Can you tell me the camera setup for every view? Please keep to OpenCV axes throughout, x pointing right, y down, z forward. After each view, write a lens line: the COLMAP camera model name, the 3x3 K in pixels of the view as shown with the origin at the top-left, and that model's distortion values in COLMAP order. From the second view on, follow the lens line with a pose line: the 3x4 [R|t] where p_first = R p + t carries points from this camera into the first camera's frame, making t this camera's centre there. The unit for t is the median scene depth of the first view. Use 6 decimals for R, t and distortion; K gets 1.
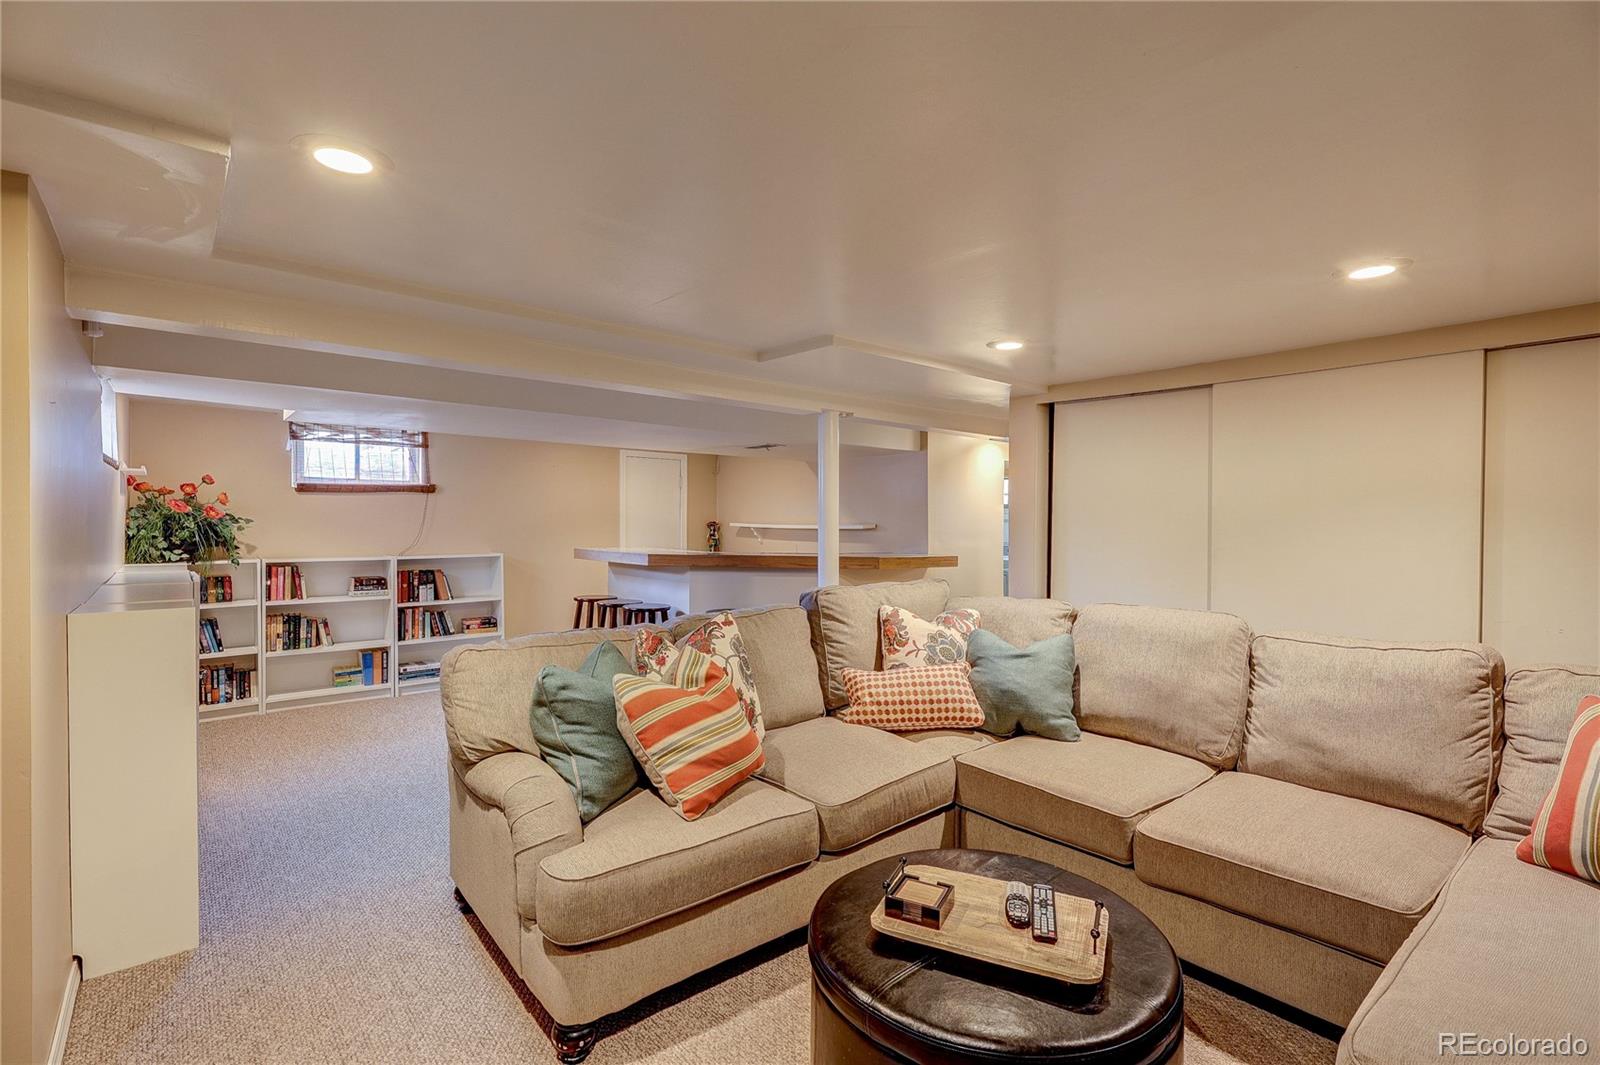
lens RADIAL K [[730.8, 0, 796.8], [0, 730.8, 528.0], [0, 0, 1]] dist [-0.002419, -0.000448]
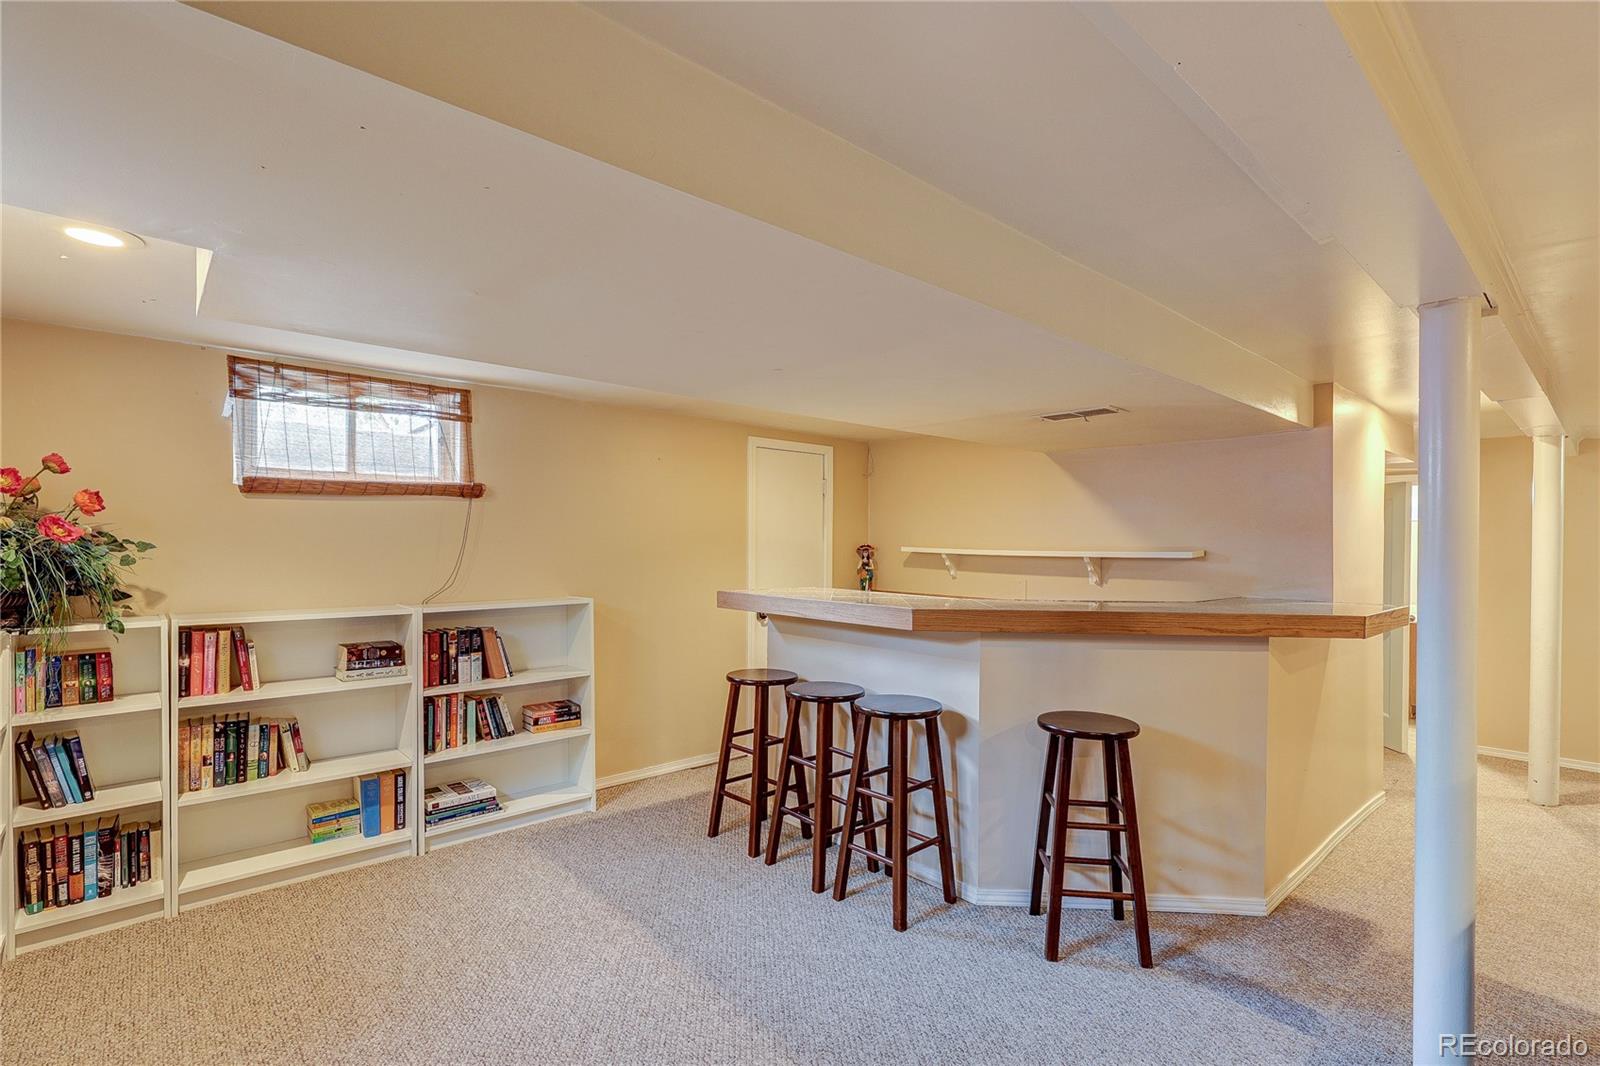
lens RADIAL K [[730.8, 0, 789.2], [0, 730.8, 547.6], [0, 0, 1]] dist [-0.002419, -0.000448]
pose [[0.999970, -0.000727, 0.007748, -0.274557], [0.000747, 0.999996, -0.002544, -0.006450], [-0.007747, 0.002550, 0.999967, 0.442569]]
